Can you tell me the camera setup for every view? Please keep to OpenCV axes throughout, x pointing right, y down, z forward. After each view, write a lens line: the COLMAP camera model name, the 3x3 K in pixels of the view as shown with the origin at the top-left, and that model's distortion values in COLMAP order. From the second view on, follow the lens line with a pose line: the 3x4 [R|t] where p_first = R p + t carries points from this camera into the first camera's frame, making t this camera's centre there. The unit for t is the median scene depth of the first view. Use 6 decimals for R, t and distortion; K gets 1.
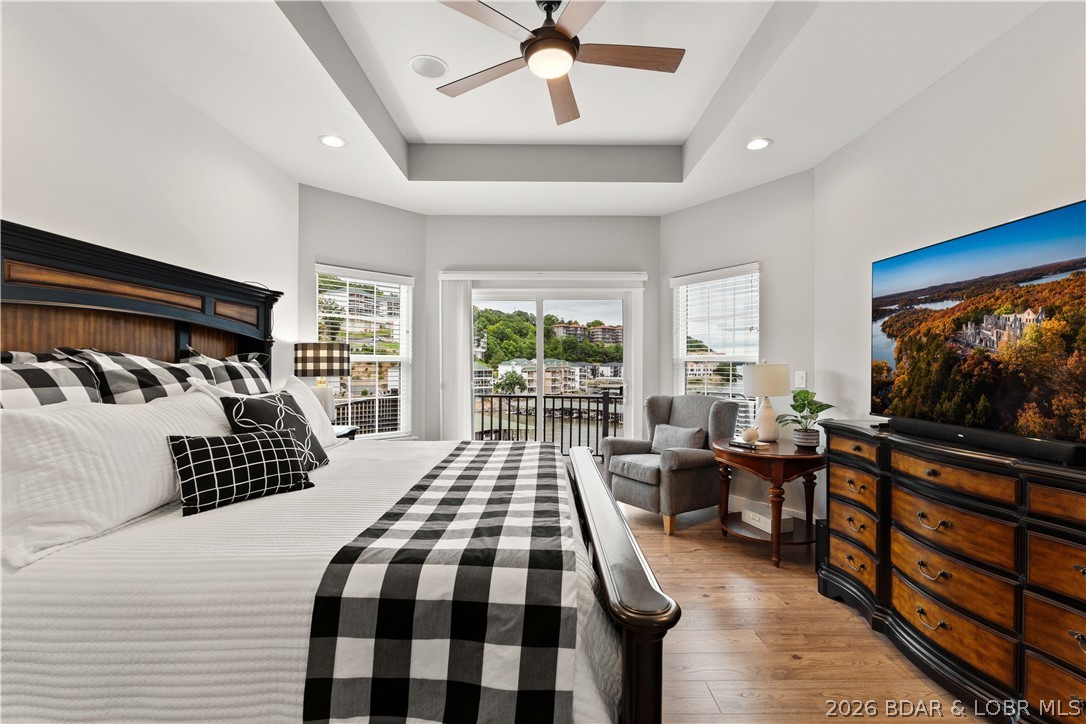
lens RADIAL K [[496.8, 0, 518.3], [0, 496.8, 358.1], [0, 0, 1]] dist [-0.009599, 0.001369]
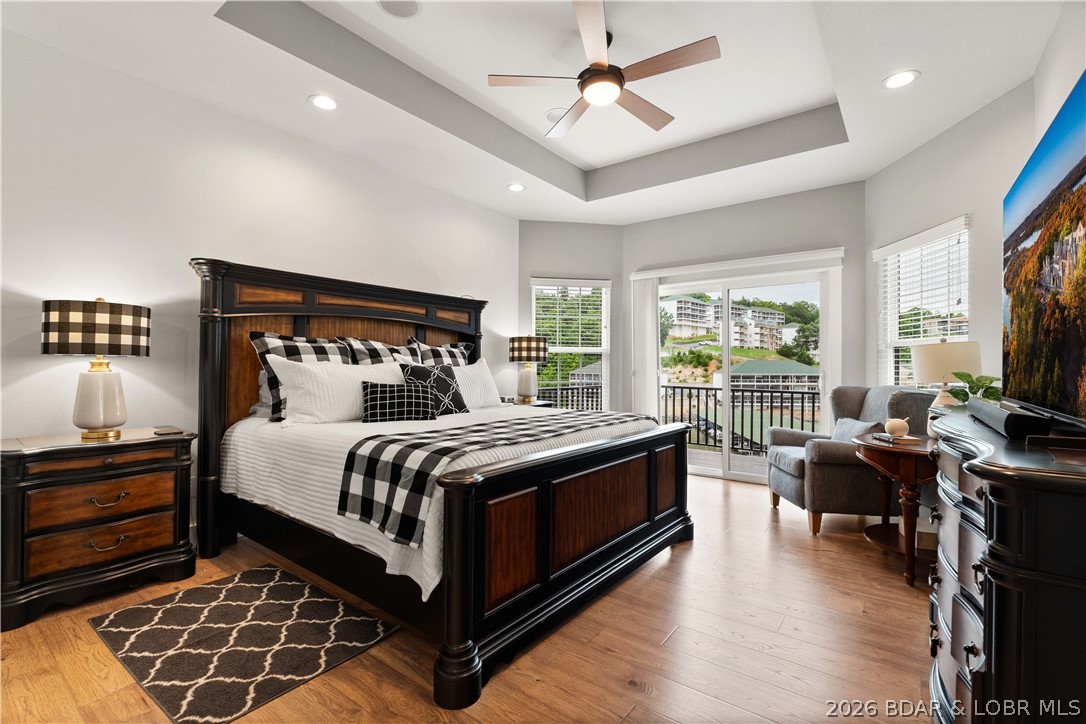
lens RADIAL K [[496.8, 0, 546.3], [0, 496.8, 361.0], [0, 0, 1]] dist [-0.009599, 0.001369]
pose [[0.788722, -0.006039, -0.614720, 0.573717], [-0.000381, 0.999947, -0.010312, 0.058868], [0.614750, 0.008367, 0.788678, -0.027519]]
